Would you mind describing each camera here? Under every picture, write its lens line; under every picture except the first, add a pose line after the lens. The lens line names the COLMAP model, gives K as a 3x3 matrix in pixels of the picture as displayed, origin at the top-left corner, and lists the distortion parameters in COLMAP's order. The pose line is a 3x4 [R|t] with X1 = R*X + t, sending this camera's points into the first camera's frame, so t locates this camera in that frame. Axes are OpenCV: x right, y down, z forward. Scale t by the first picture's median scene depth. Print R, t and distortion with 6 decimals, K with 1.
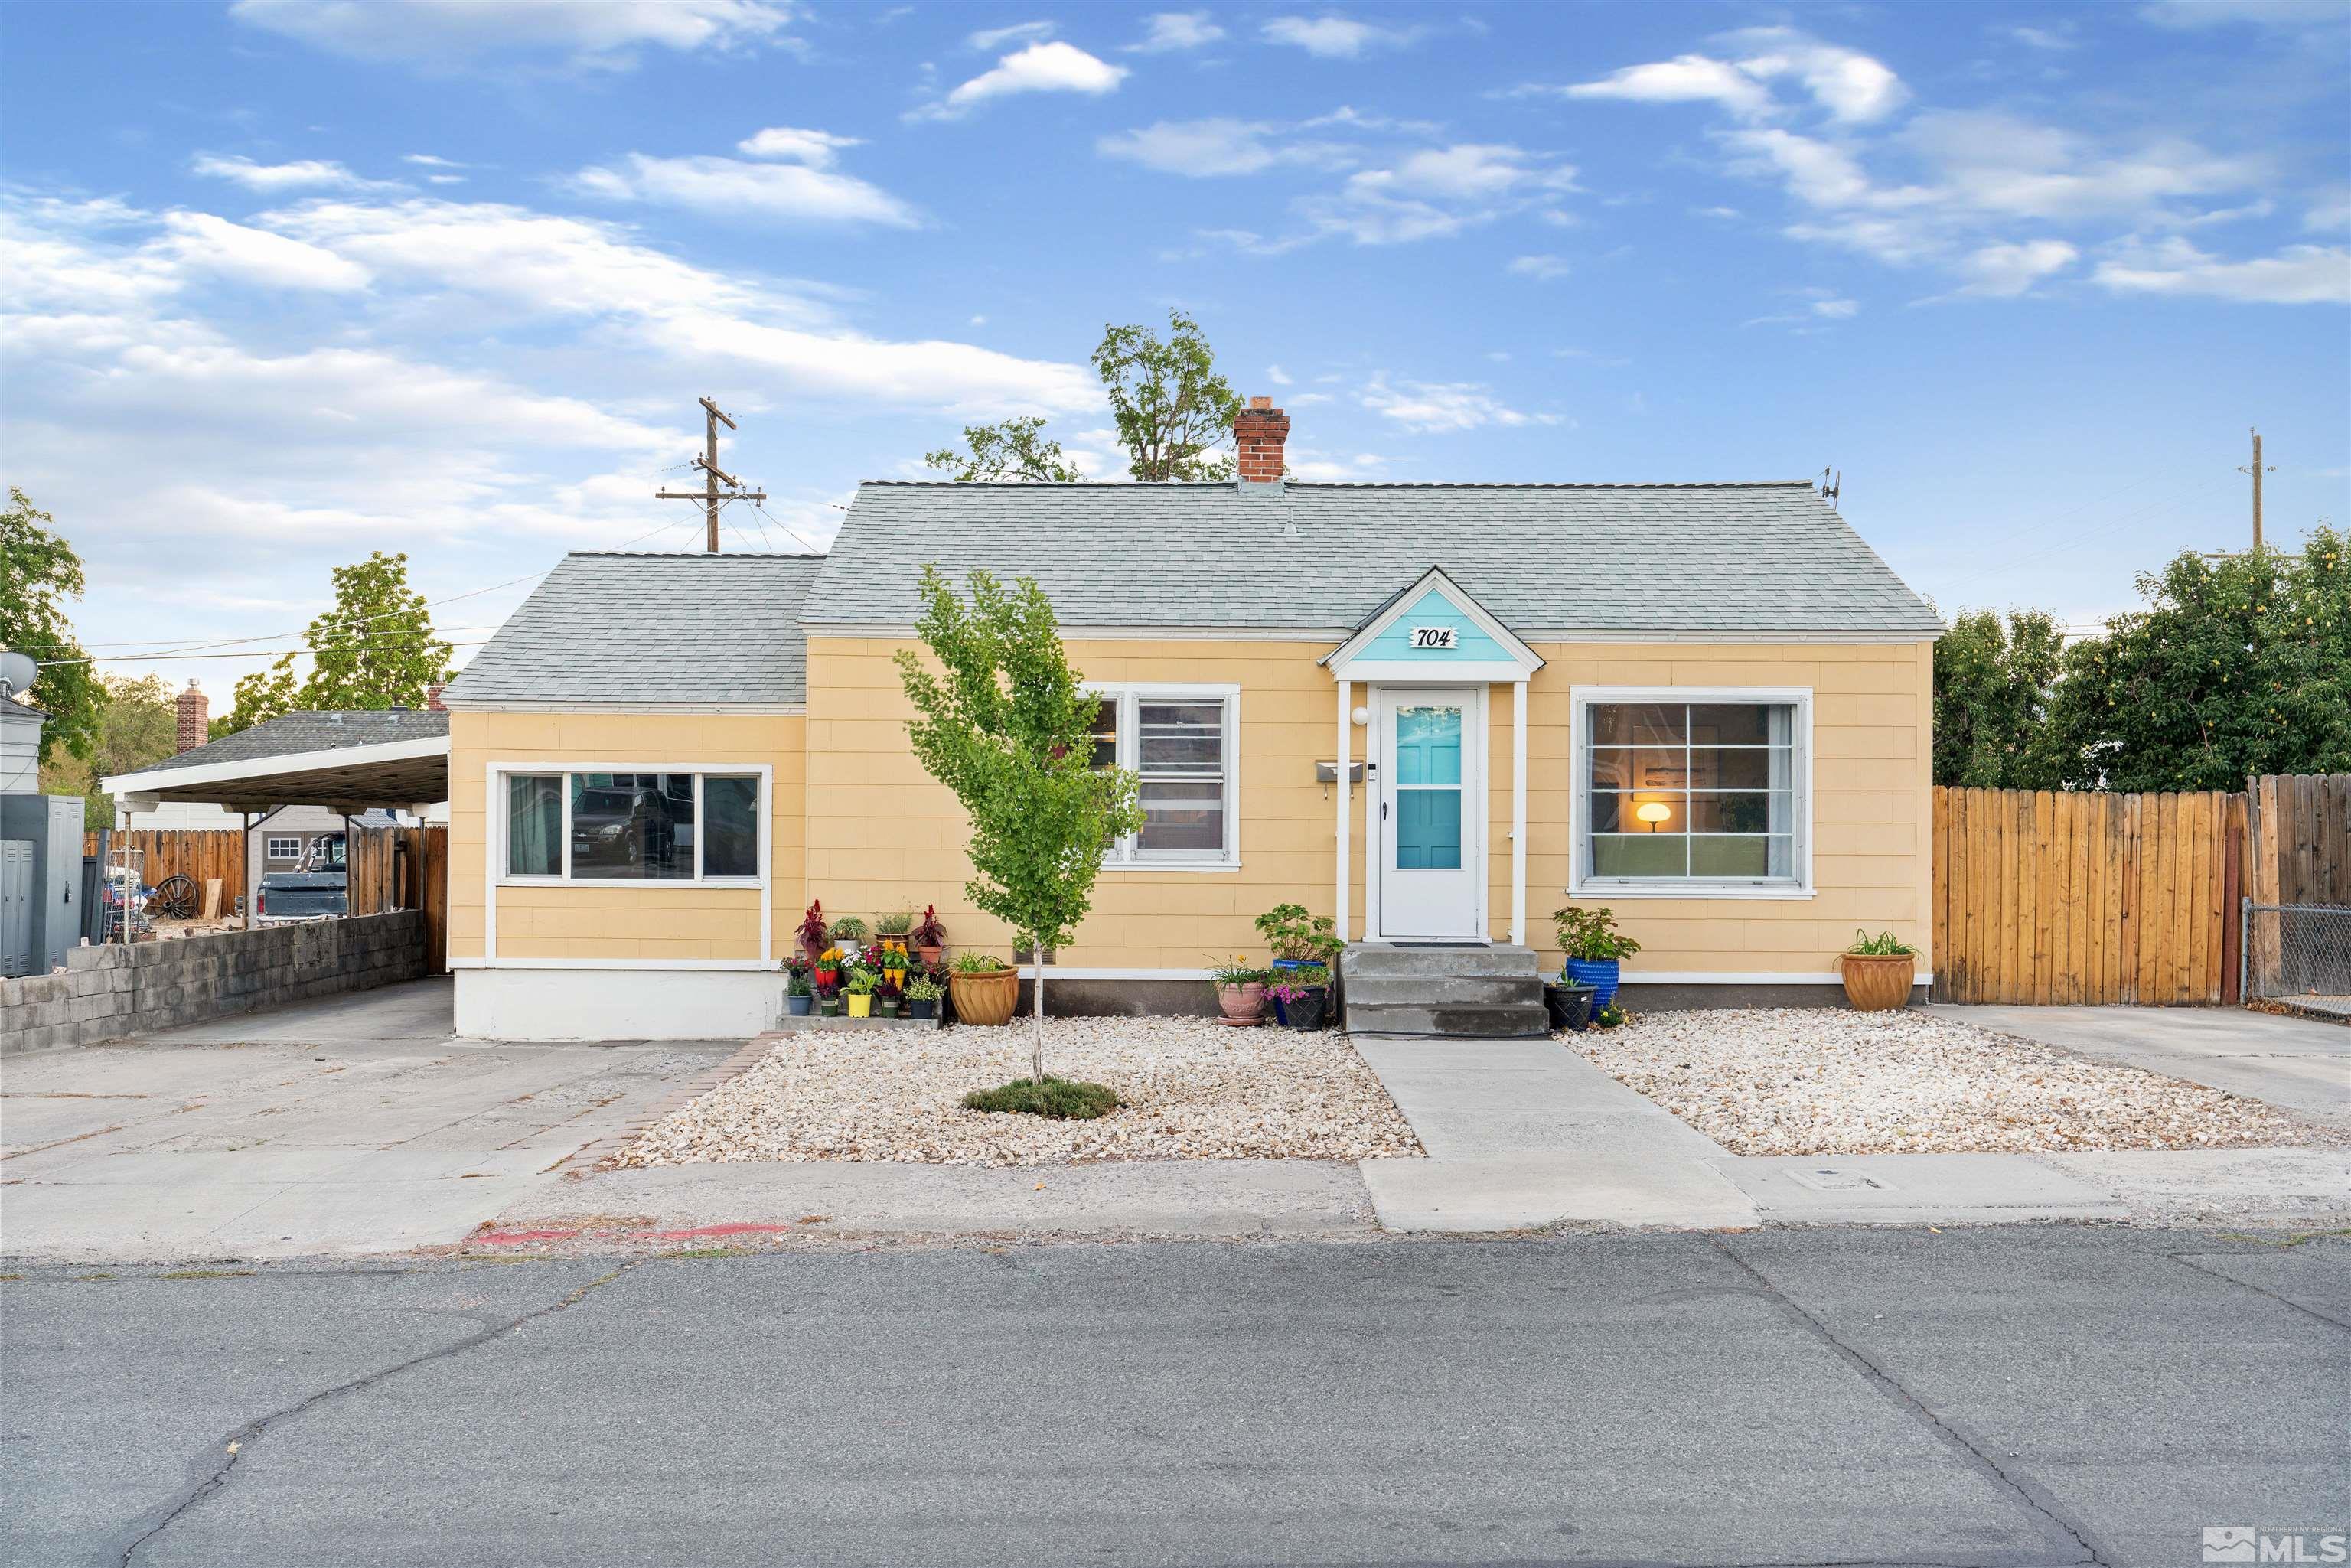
lens RADIAL K [[2149.1, 0, 1175.5], [0, 2149.1, 784.0], [0, 0, 1]] dist [0.013561, -0.002330]
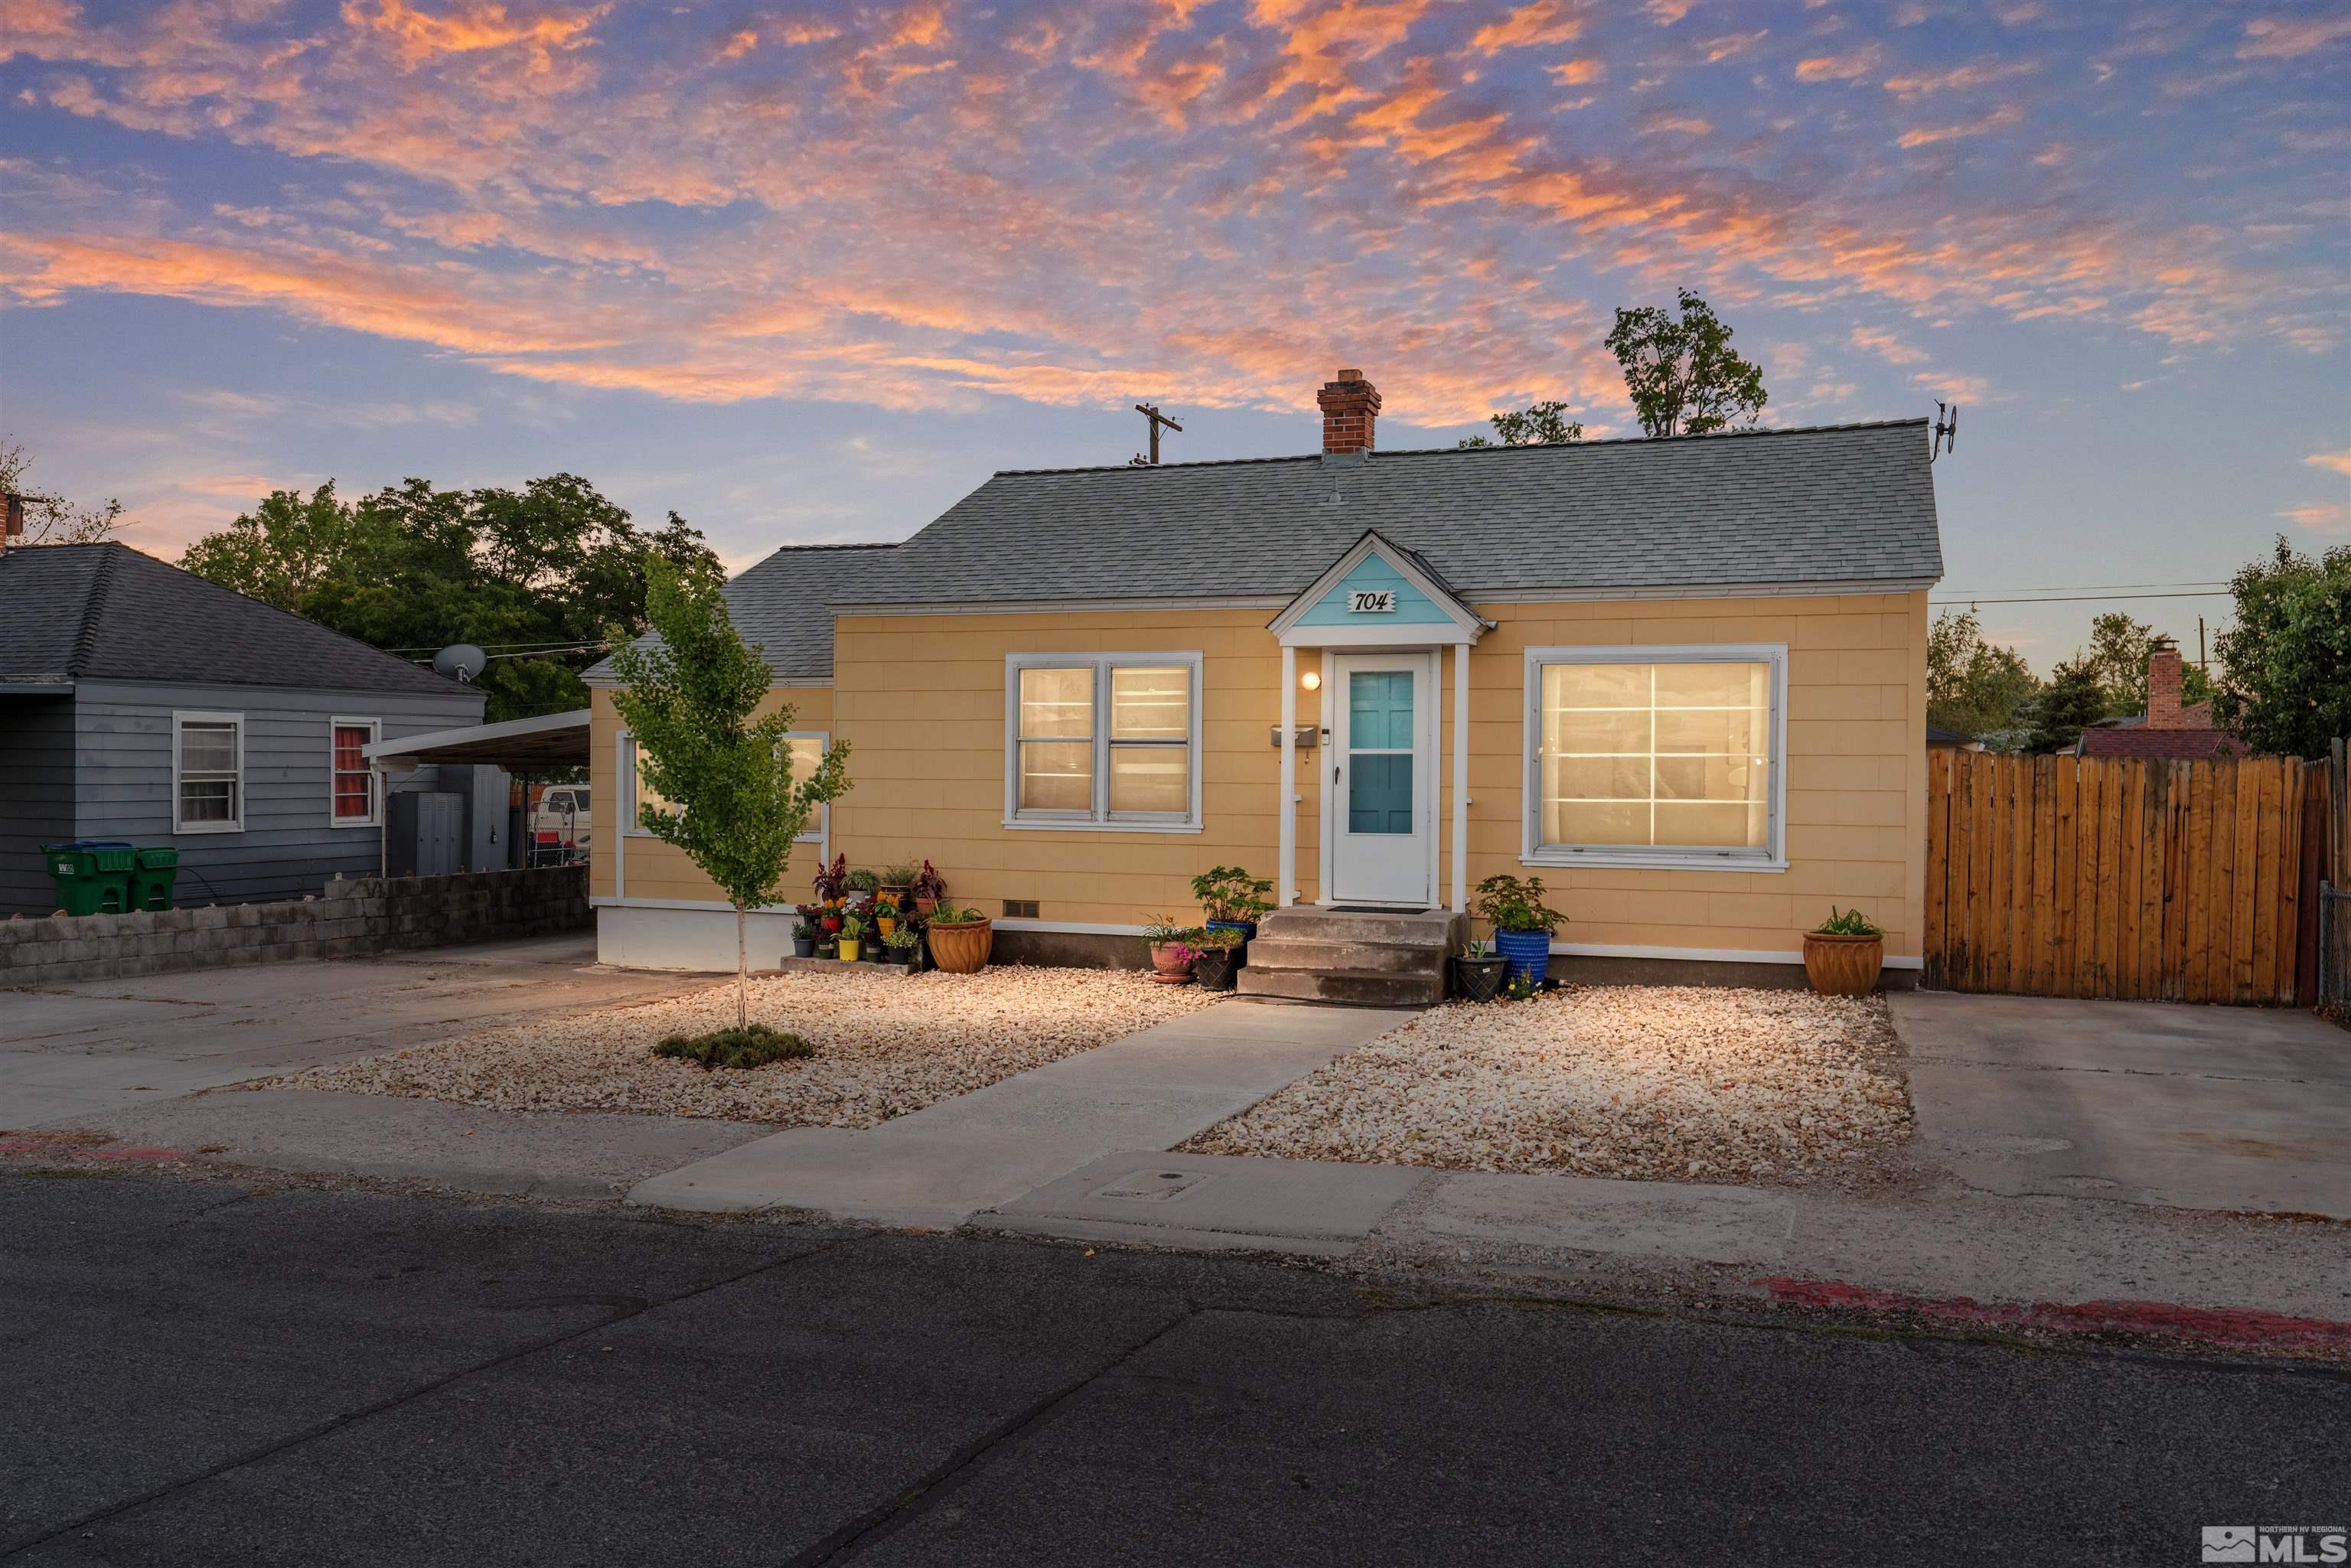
lens RADIAL K [[1907.9, 0, 1175.5], [0, 1907.9, 784.0], [0, 0, 1]] dist [0.004345, 0.004961]
pose [[0.935218, 0.005179, -0.354033, 0.340336], [0.002532, 0.999770, 0.021314, -0.002670], [0.354062, -0.020830, 0.934990, 0.137521]]
